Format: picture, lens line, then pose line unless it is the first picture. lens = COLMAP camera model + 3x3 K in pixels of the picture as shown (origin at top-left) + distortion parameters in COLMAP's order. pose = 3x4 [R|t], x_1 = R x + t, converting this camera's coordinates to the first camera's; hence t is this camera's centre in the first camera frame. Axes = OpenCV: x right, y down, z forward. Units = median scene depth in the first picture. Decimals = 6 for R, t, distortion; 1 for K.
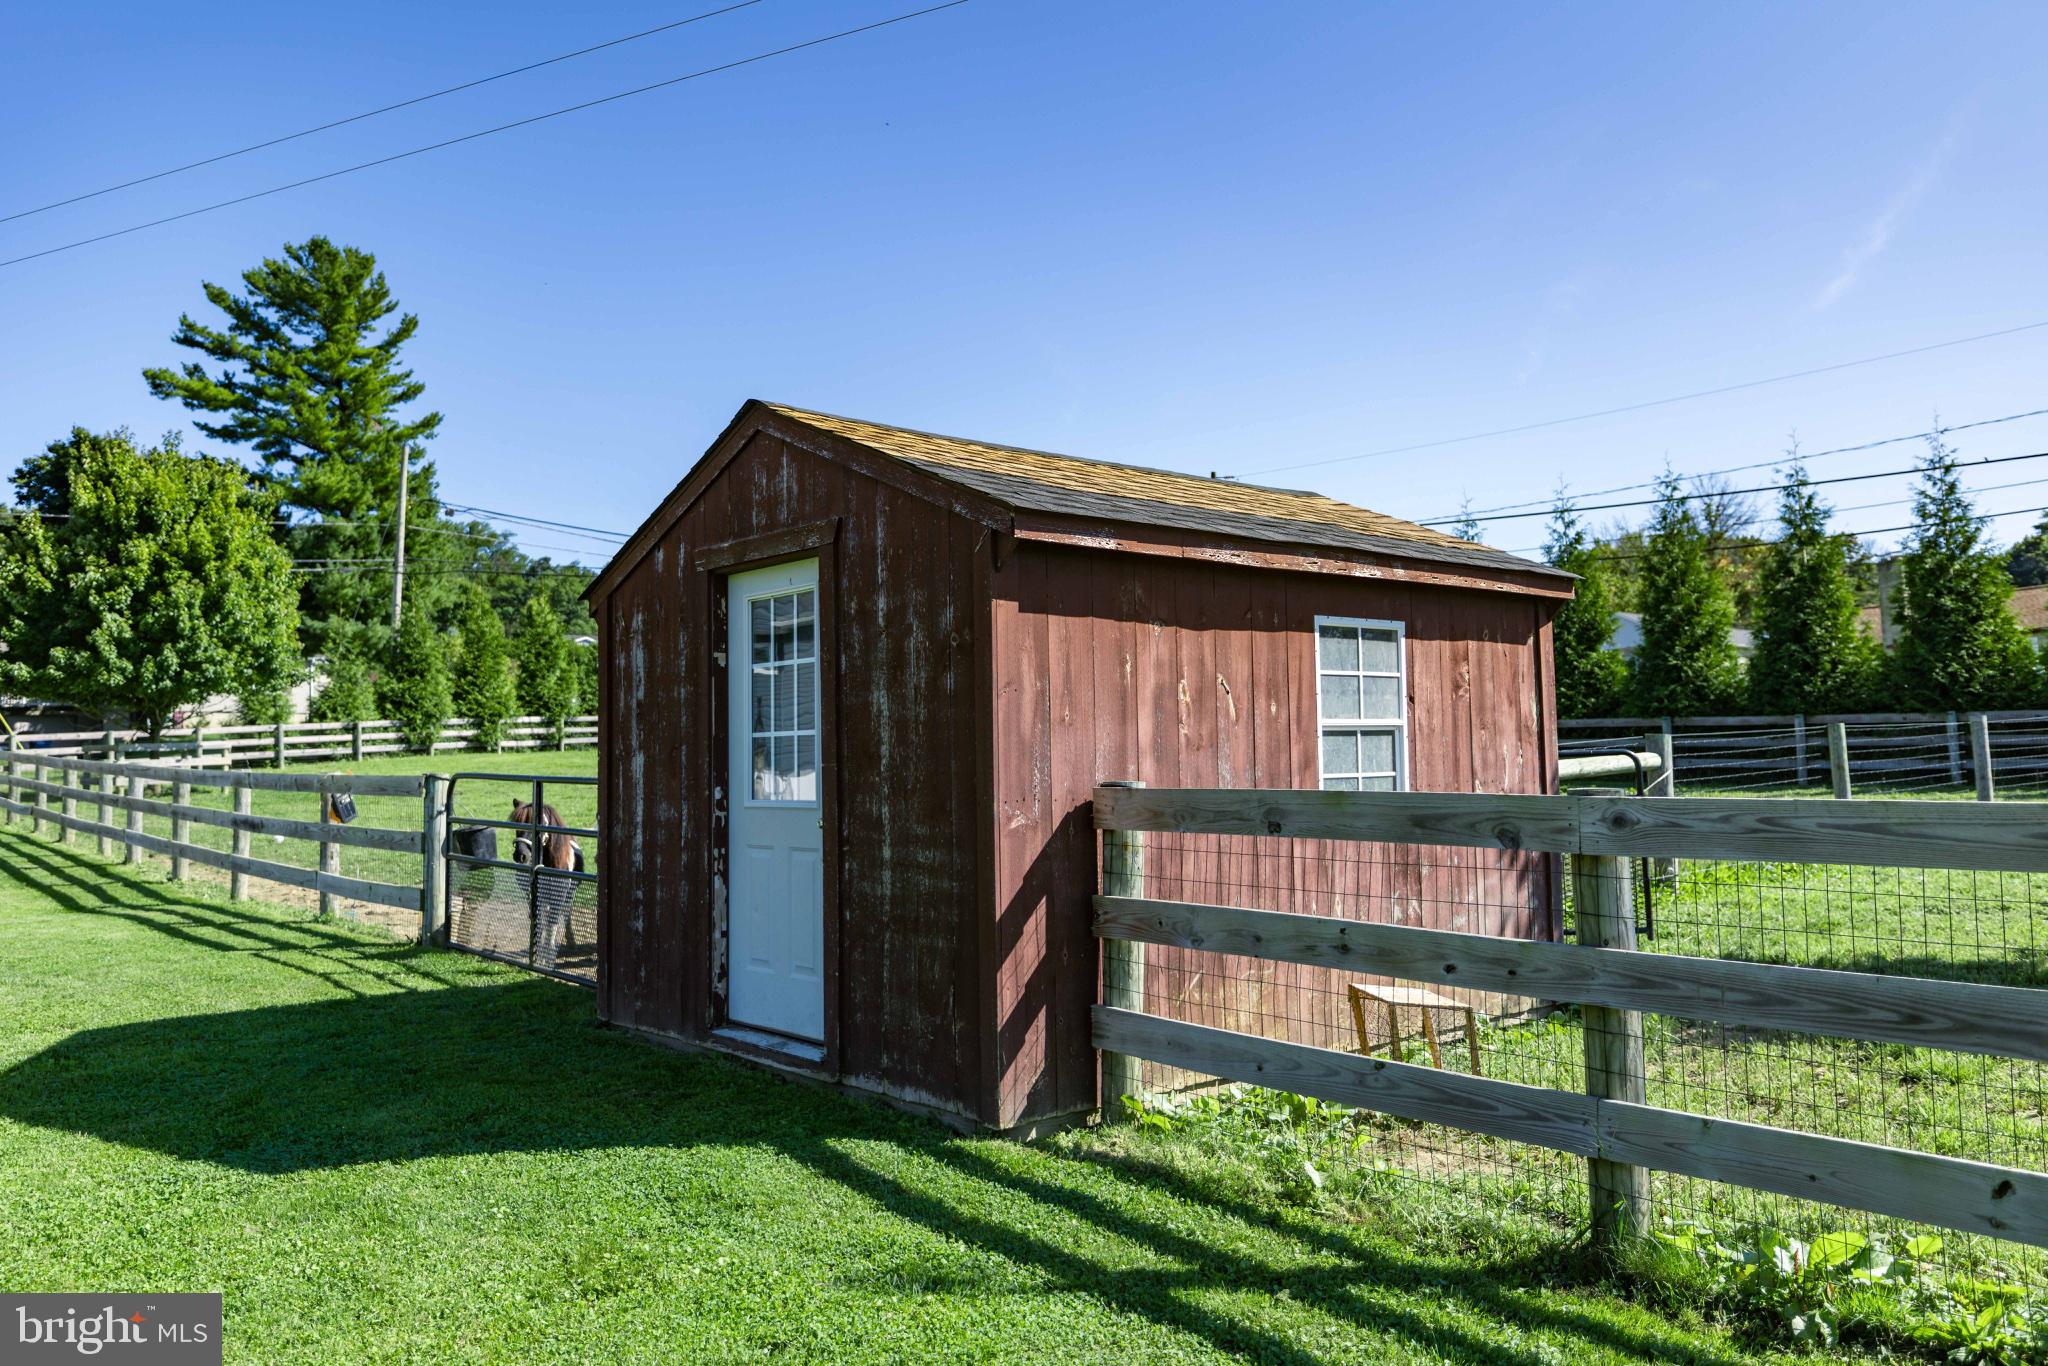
lens RADIAL K [[1458.5, 0, 1028.1], [0, 1458.5, 690.8], [0, 0, 1]] dist [-0.008077, -0.013503]
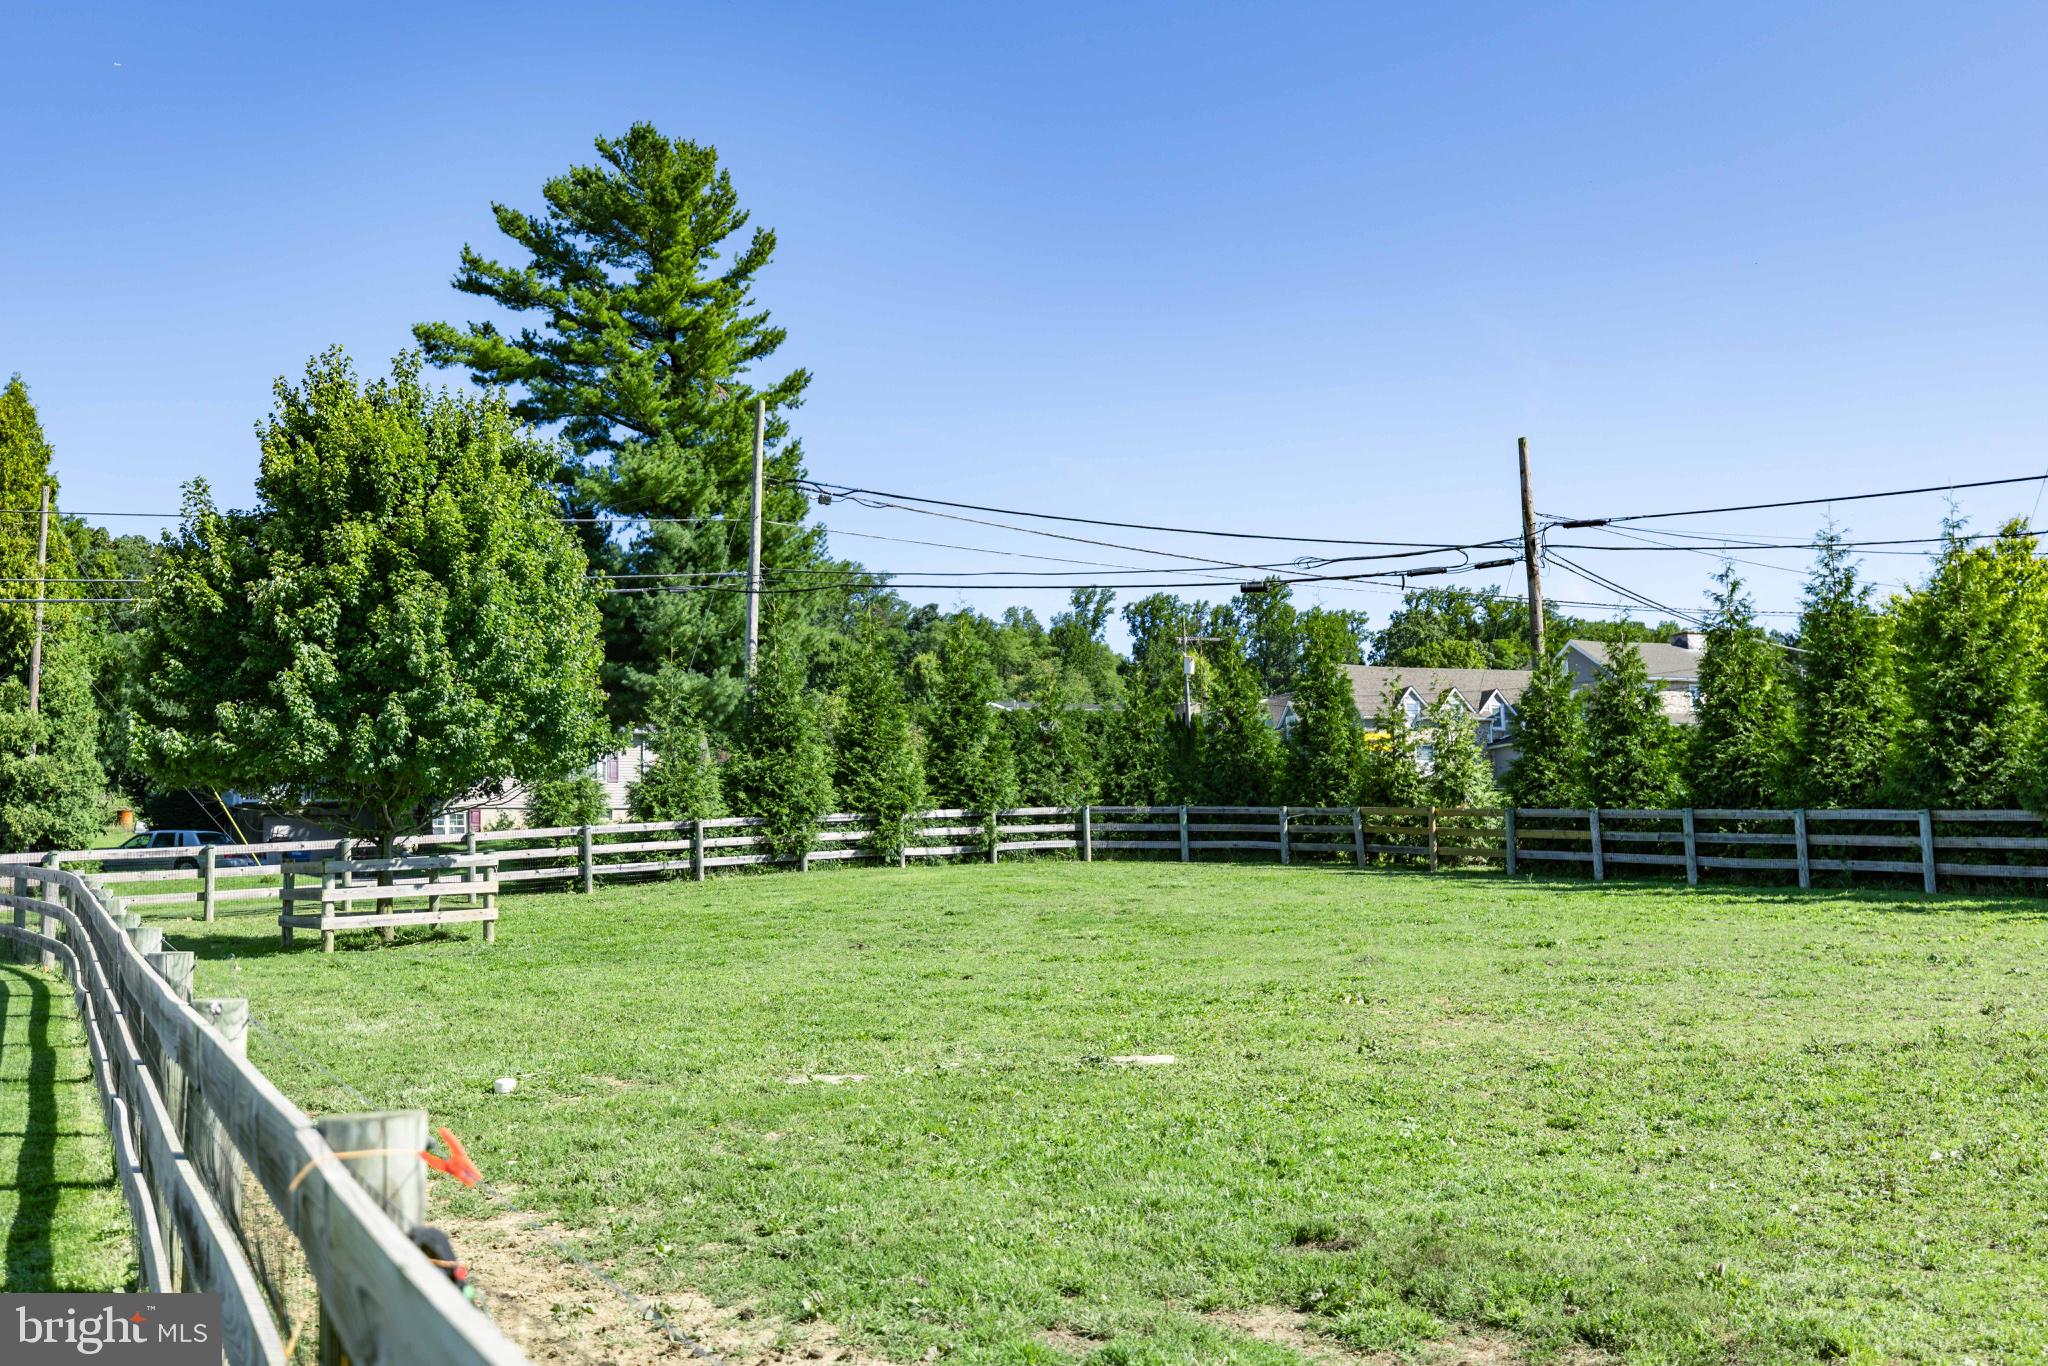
lens RADIAL K [[1966.7, 0, 1025.2], [0, 1966.7, 681.9], [0, 0, 1]] dist [0.004395, 0.000000]
pose [[0.962920, -0.029645, -0.268152, -0.072730], [0.017388, 0.998697, -0.047970, 0.003900], [0.269225, 0.041529, 0.962182, 0.168963]]
